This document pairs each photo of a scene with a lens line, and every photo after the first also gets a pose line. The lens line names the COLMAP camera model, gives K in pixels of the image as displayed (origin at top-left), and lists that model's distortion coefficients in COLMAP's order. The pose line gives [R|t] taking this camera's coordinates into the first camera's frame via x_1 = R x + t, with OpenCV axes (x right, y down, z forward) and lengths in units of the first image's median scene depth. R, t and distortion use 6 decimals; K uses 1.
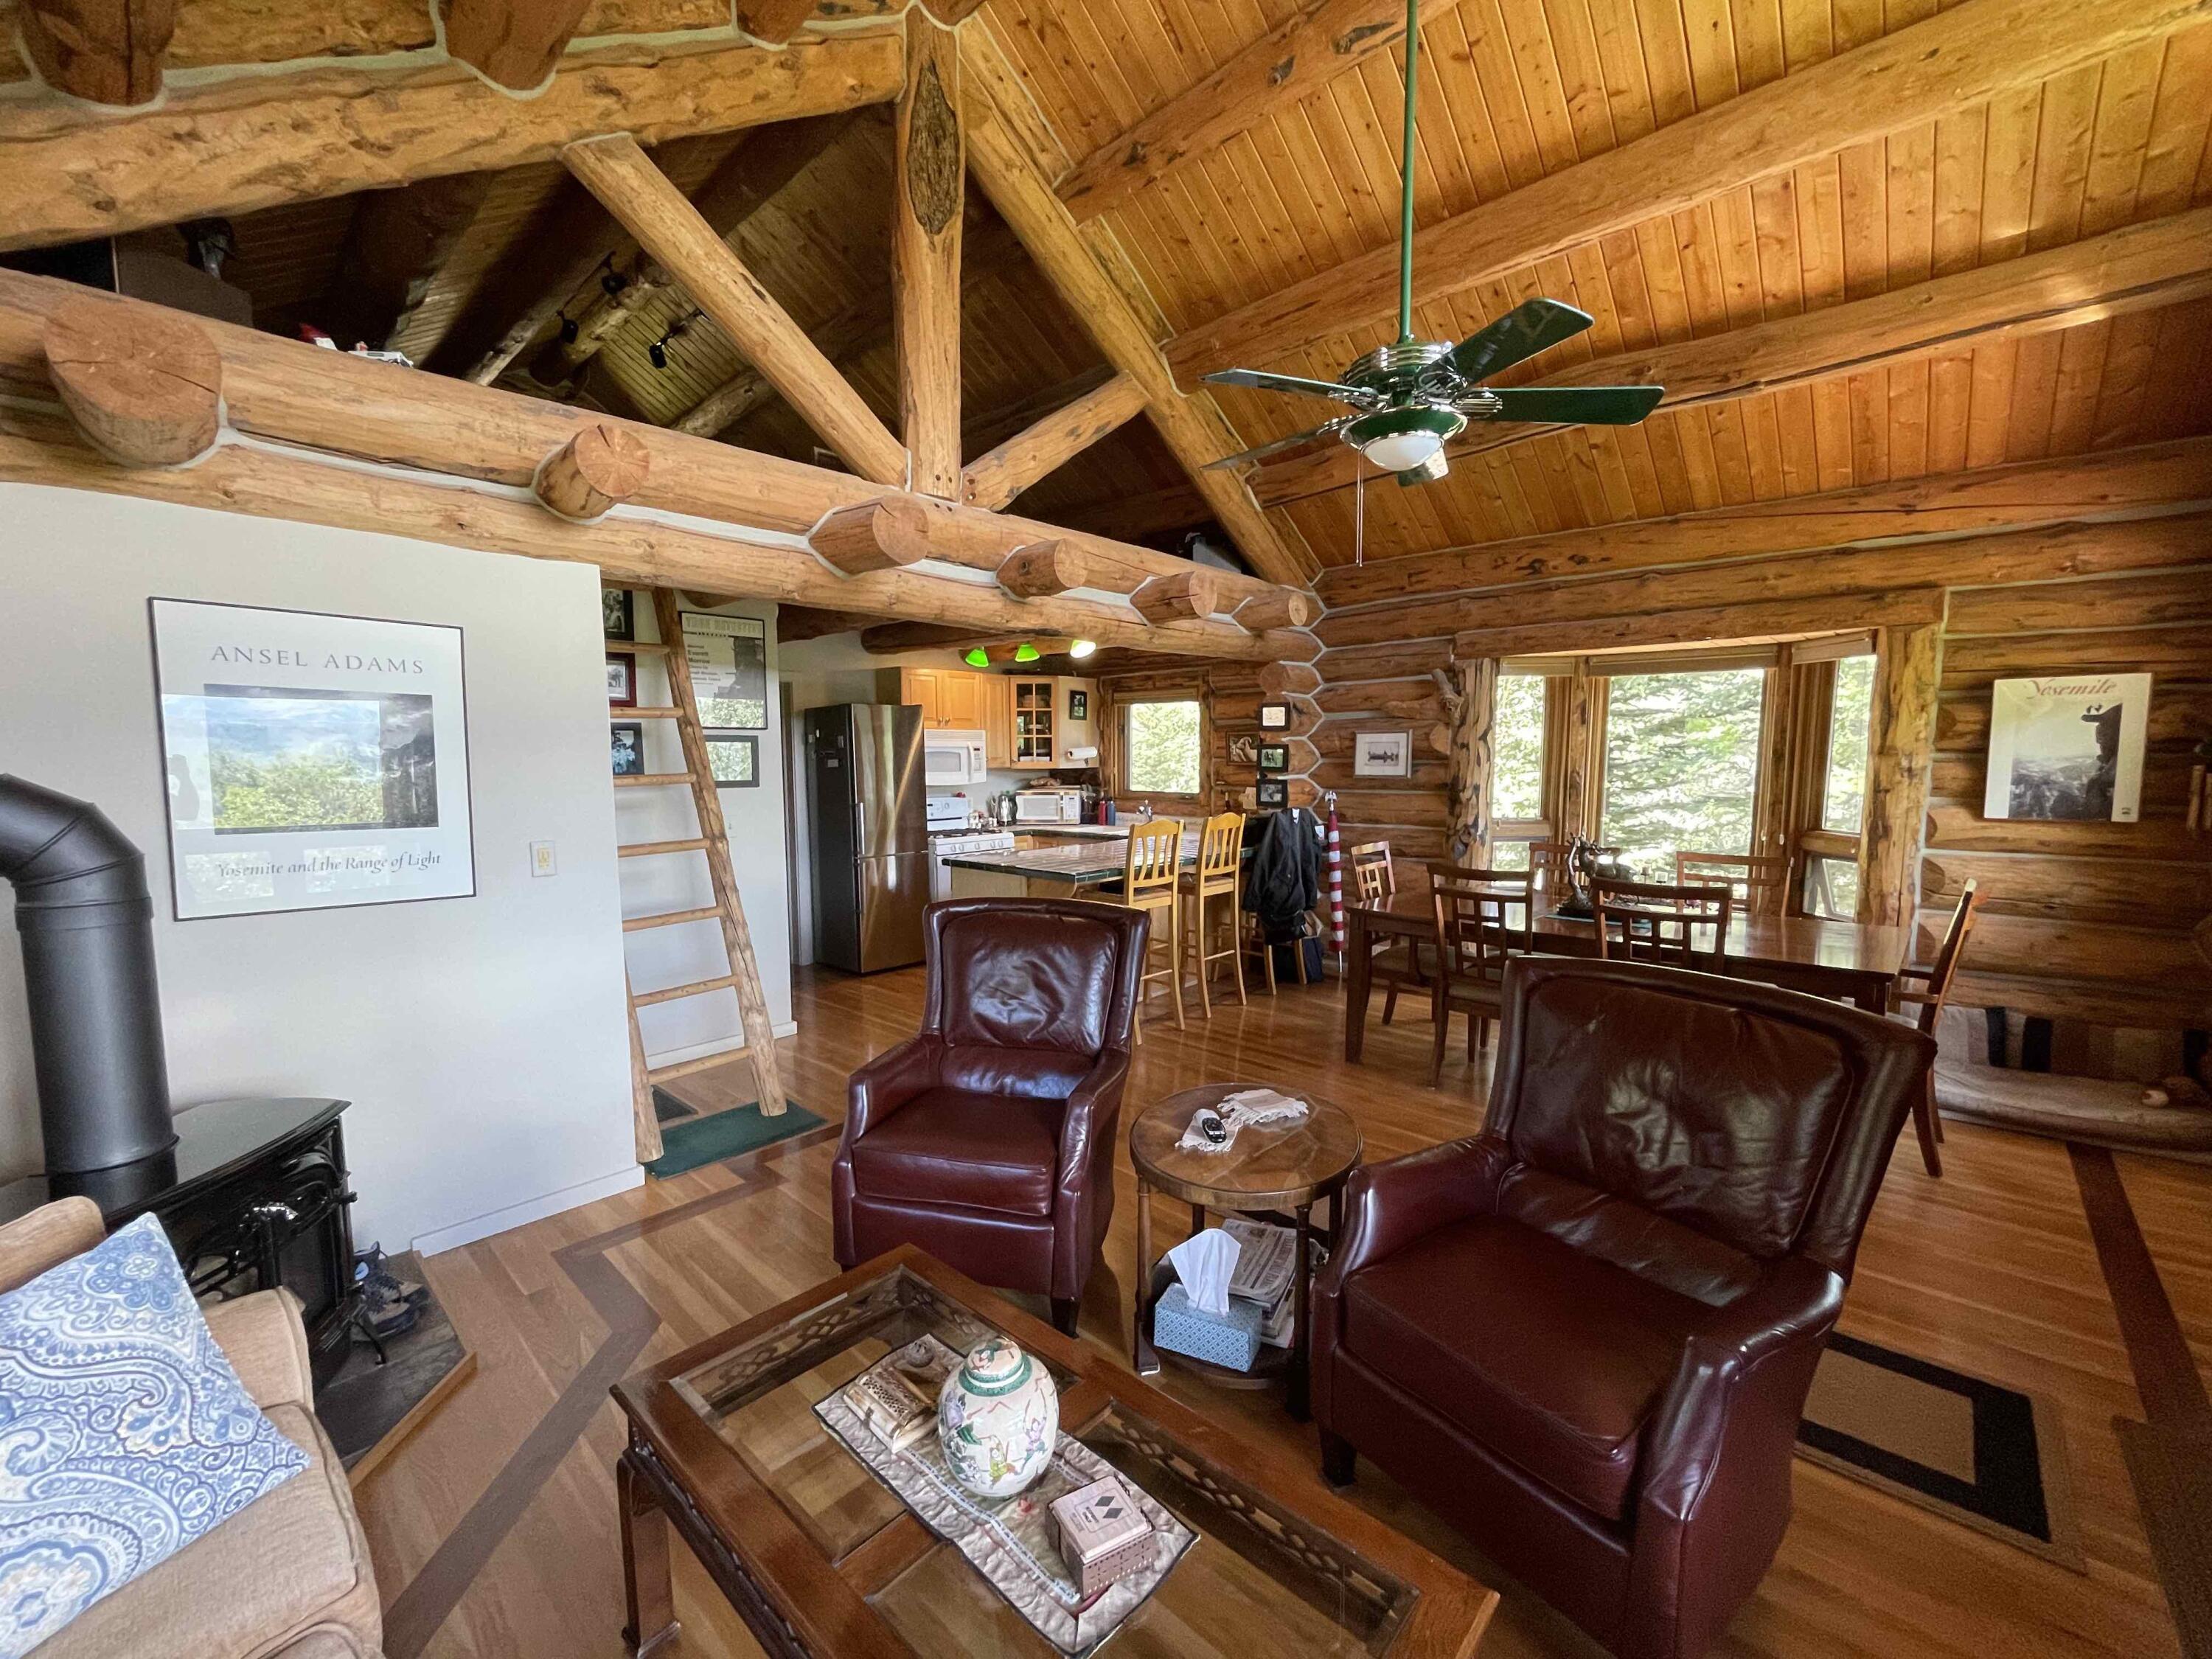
lens RADIAL K [[895.2, 0, 1086.2], [0, 895.2, 837.2], [0, 0, 1]] dist [-0.003381, 0.000762]
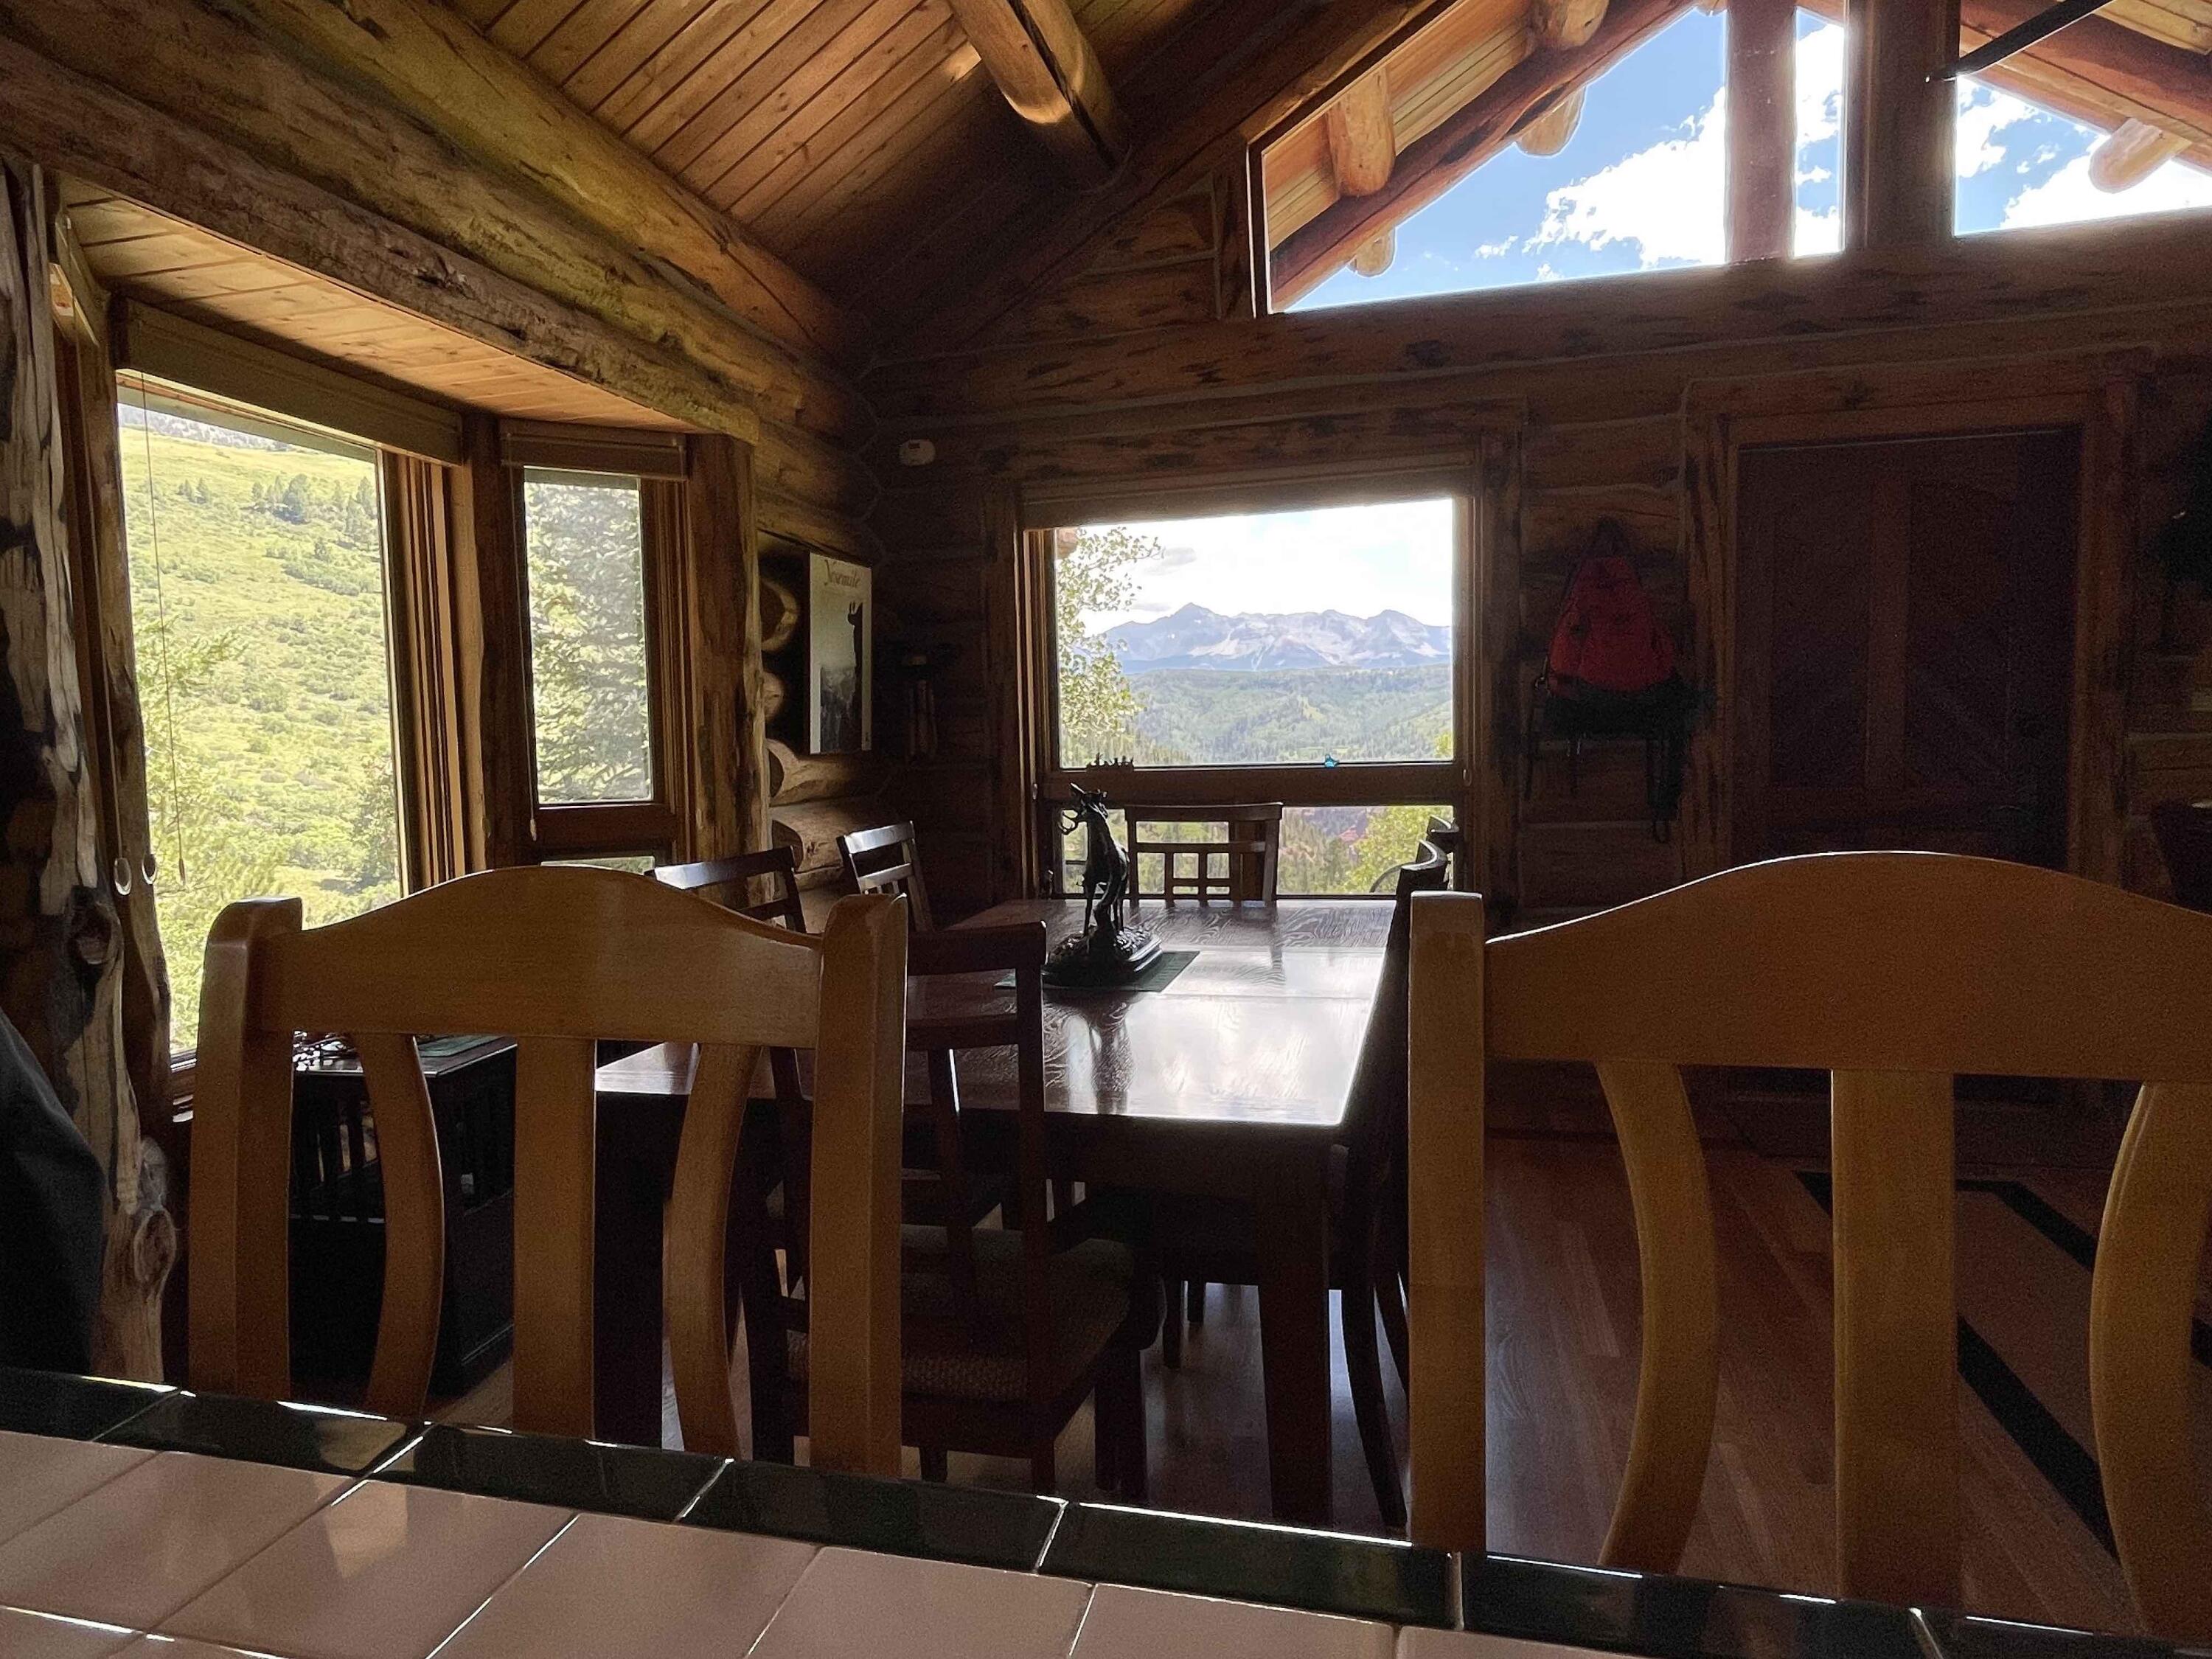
lens RADIAL K [[1316.8, 0, 1077.3], [0, 1316.8, 845.3], [0, 0, 1]] dist [-0.002756, -0.003039]
pose [[-0.483435, -0.052347, 0.873814, 0.009084], [0.111715, 0.986359, 0.120895, -0.029722], [-0.868223, 0.156063, -0.470992, 0.756395]]
